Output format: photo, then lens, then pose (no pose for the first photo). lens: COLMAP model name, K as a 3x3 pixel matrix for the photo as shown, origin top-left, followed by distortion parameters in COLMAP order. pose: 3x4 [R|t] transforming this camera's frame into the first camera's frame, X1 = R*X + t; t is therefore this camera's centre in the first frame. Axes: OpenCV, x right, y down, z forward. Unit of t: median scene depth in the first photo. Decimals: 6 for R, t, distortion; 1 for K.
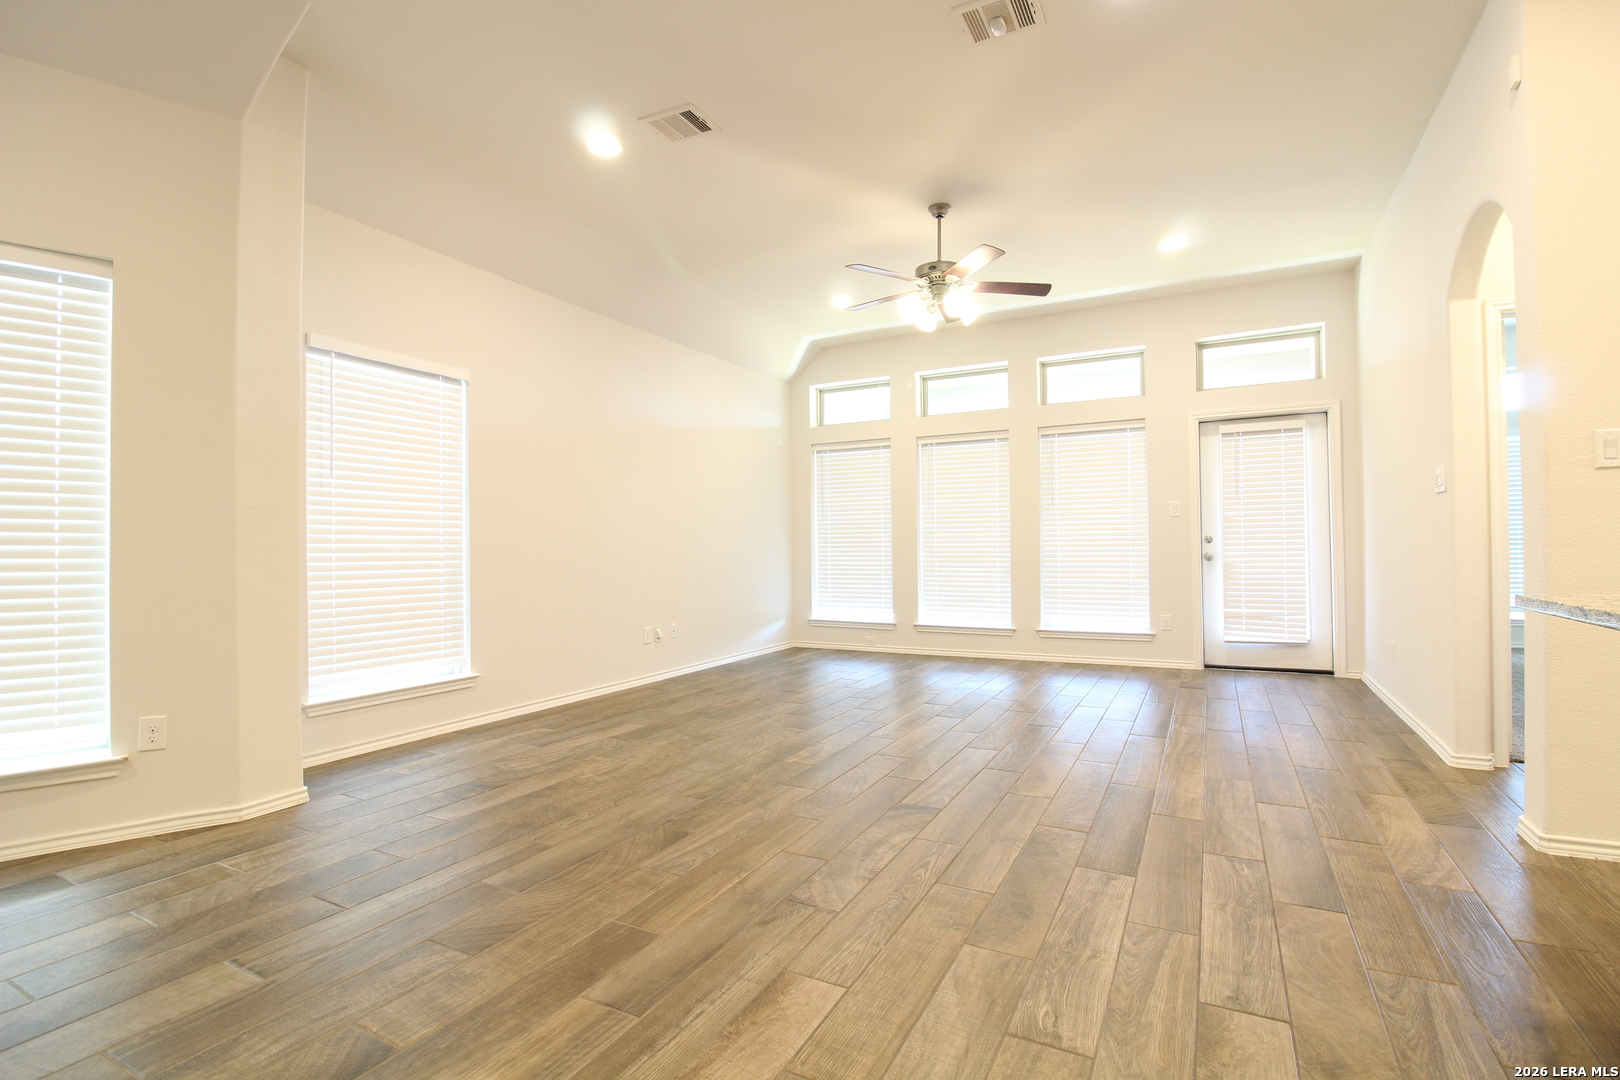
lens RADIAL K [[753.7, 0, 826.9], [0, 753.7, 536.4], [0, 0, 1]] dist [0.001668, -0.013574]
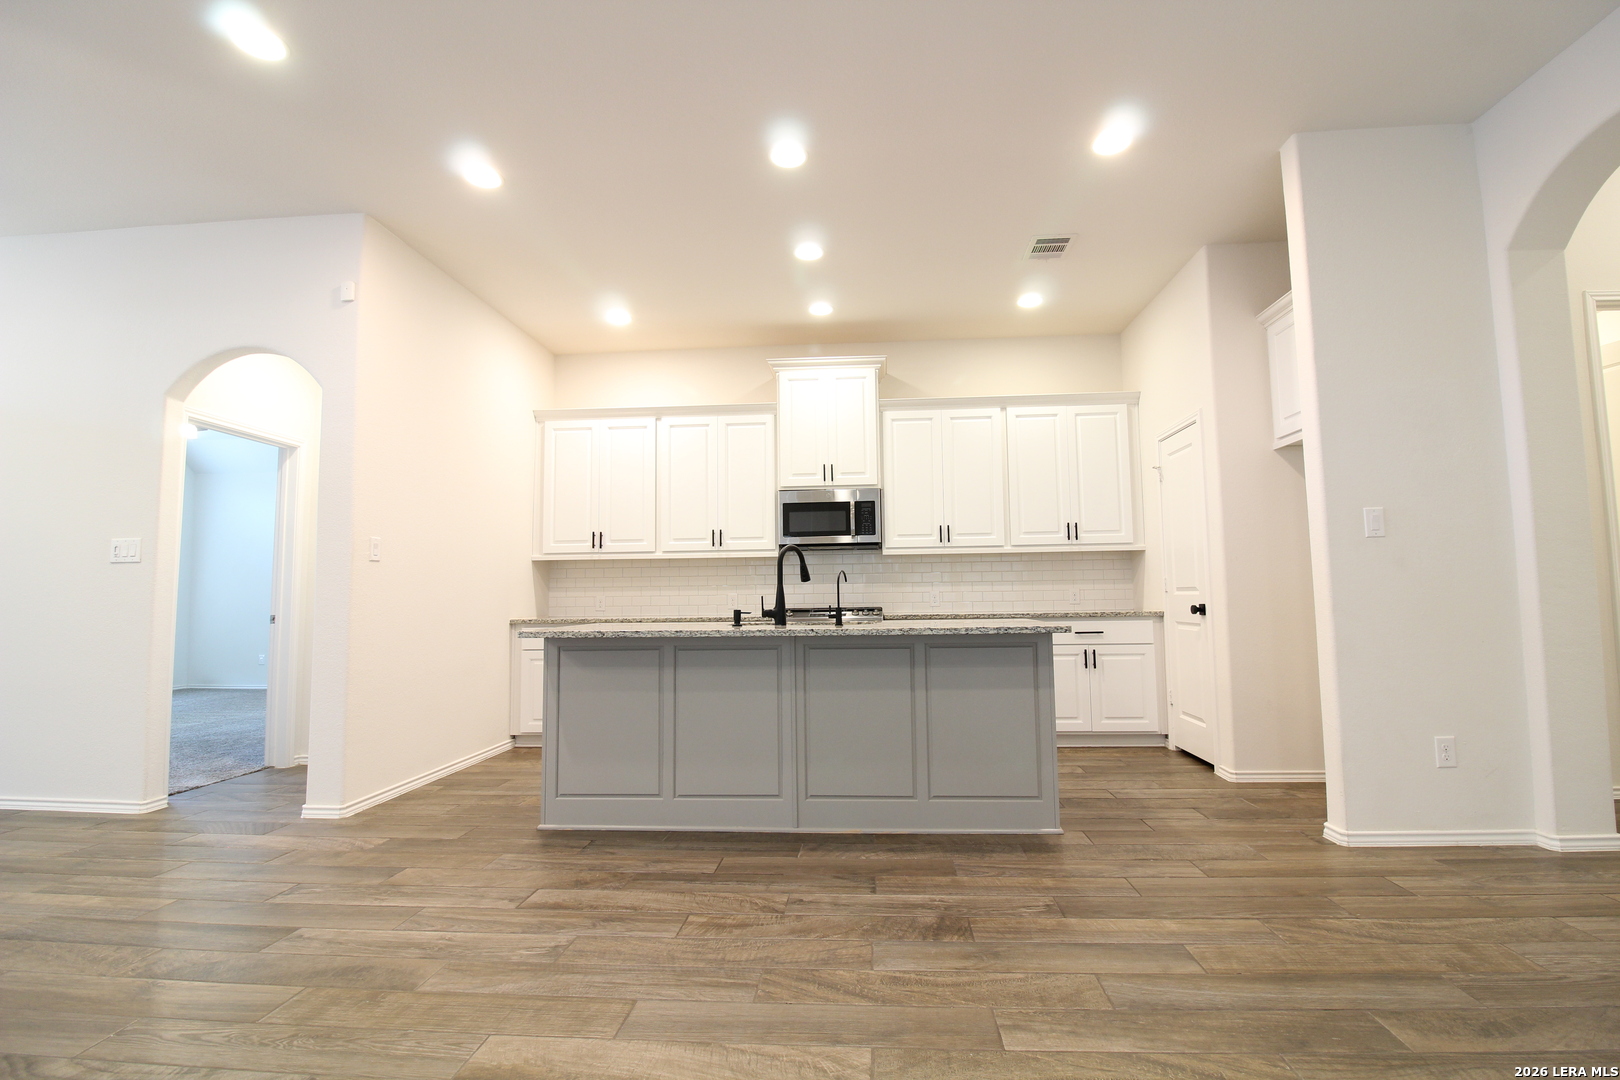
lens RADIAL K [[753.7, 0, 826.9], [0, 753.7, 536.4], [0, 0, 1]] dist [0.001668, -0.013574]
pose [[-0.394277, 0.088162, 0.914753, -0.700224], [0.004353, 0.995556, -0.094073, 0.011081], [-0.918981, -0.033109, -0.392909, 0.606689]]
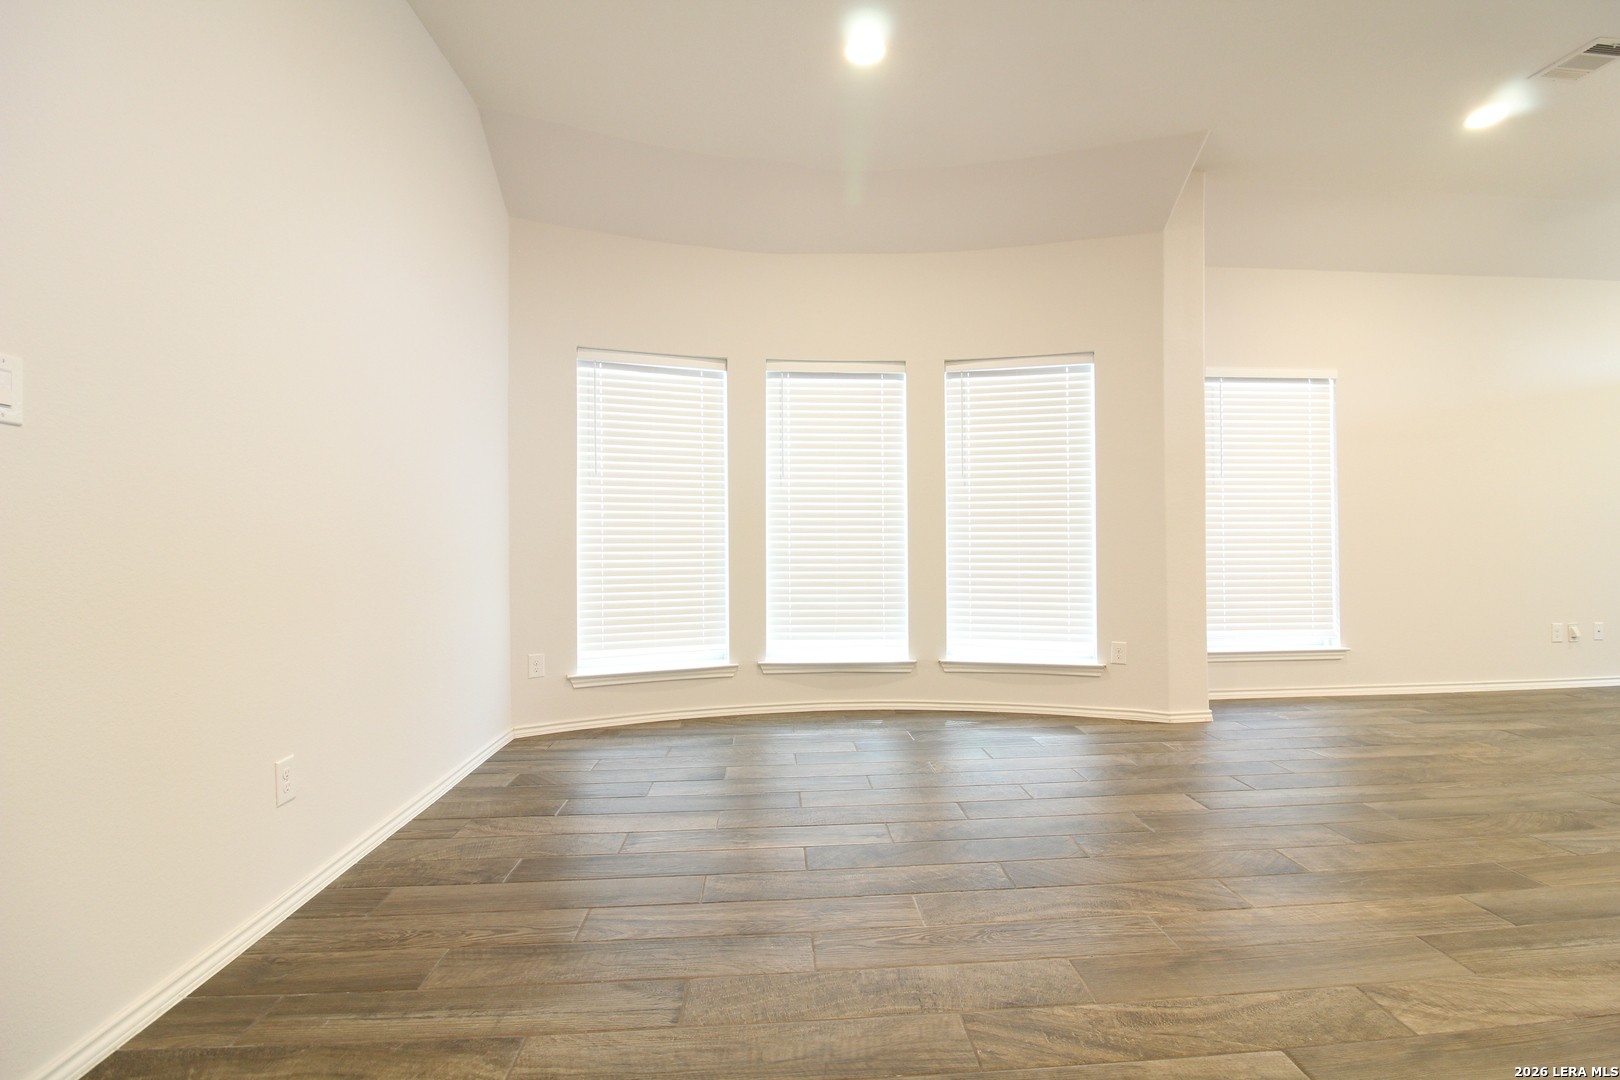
lens RADIAL K [[752.2, 0, 825.3], [0, 752.2, 539.1], [0, 0, 1]] dist [0.001497, -0.013050]
pose [[0.520251, 0.004894, -0.853999, 0.102498], [0.016606, 0.999737, 0.015845, -0.005902], [0.853852, -0.022425, 0.520033, -0.303650]]
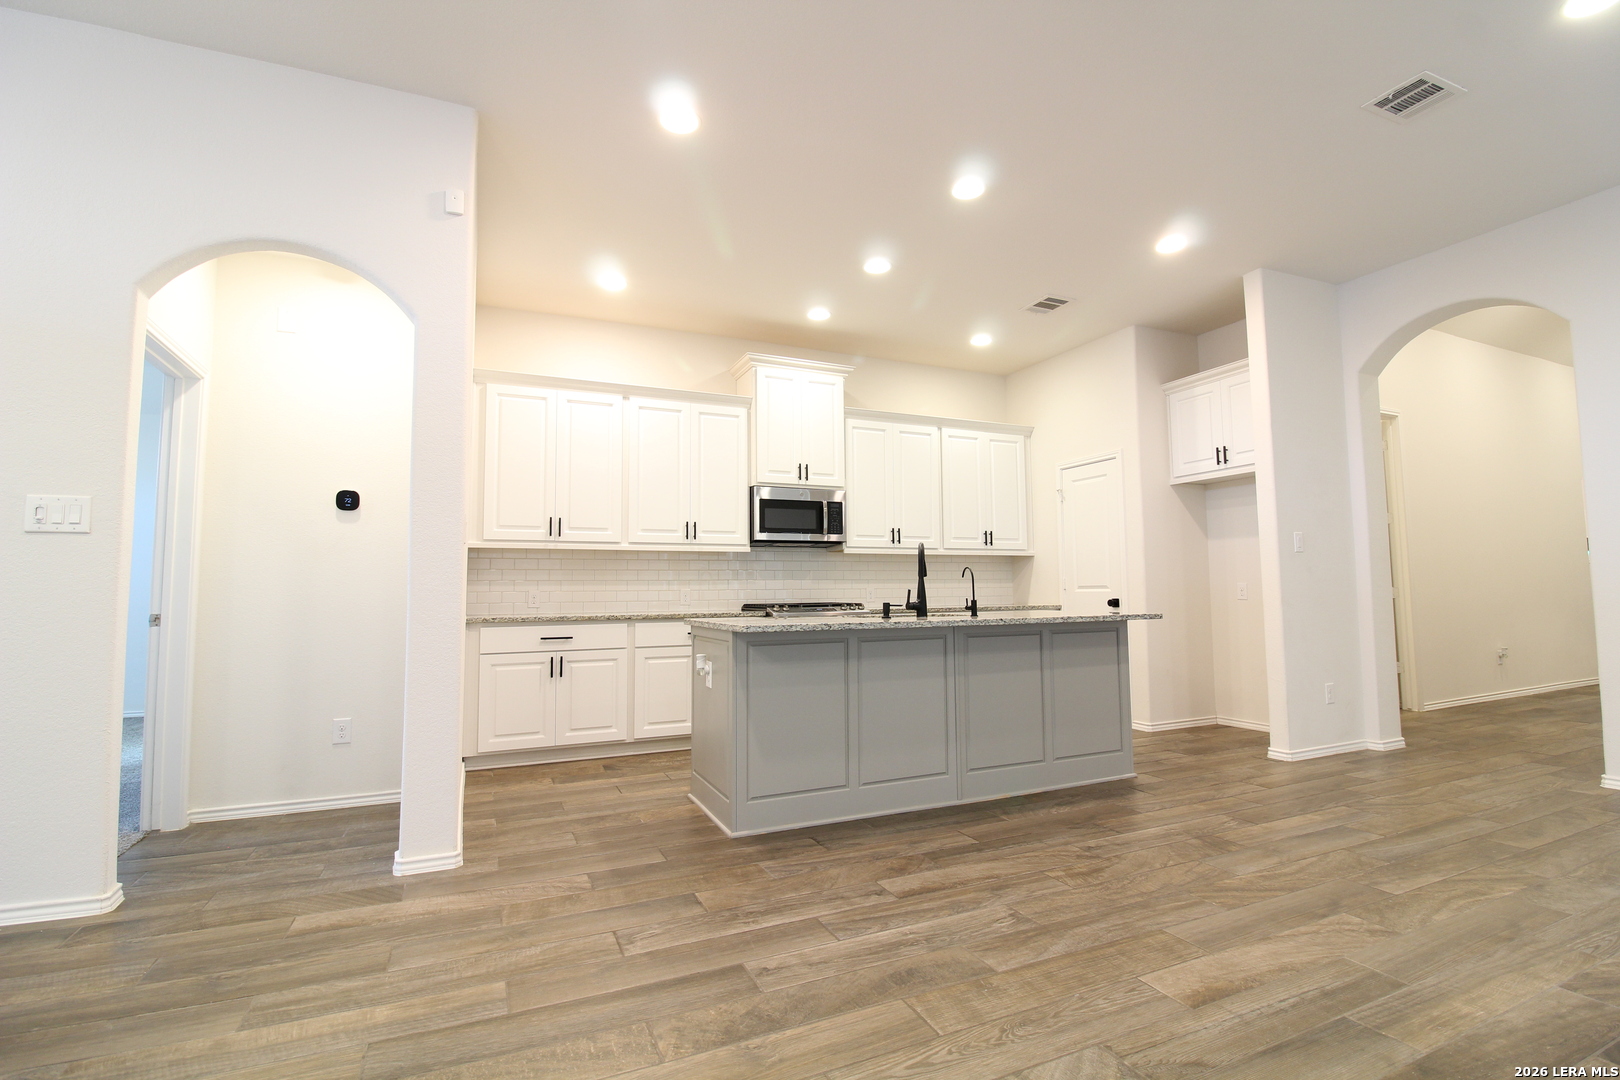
lens RADIAL K [[752.2, 0, 825.3], [0, 752.2, 539.1], [0, 0, 1]] dist [0.001497, -0.013050]
pose [[-0.788399, 0.061340, 0.612098, -0.205939], [0.009311, 0.996092, -0.087828, 0.017921], [-0.615094, -0.063544, -0.785889, 1.352685]]
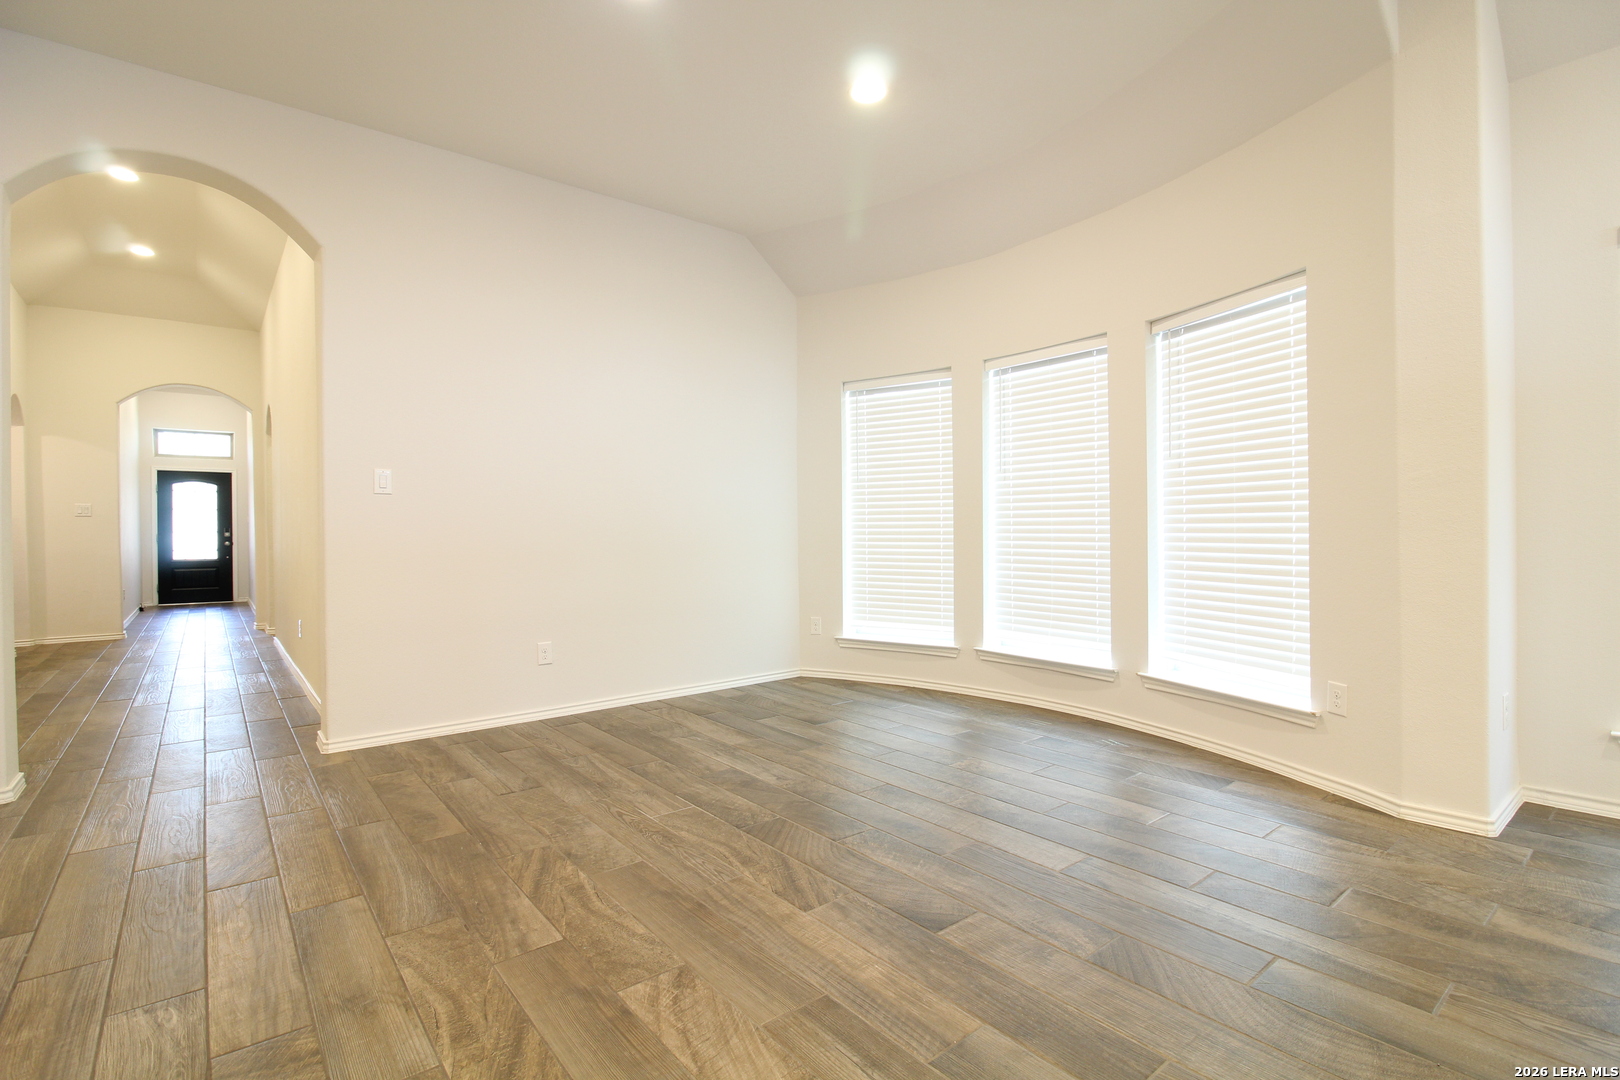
lens RADIAL K [[752.2, 0, 825.3], [0, 752.2, 539.1], [0, 0, 1]] dist [0.001497, -0.013050]
pose [[-0.396747, 0.020548, -0.917698, 0.341288], [0.026032, 0.999599, 0.011128, 0.005000], [0.917559, -0.019475, -0.397123, 0.713862]]
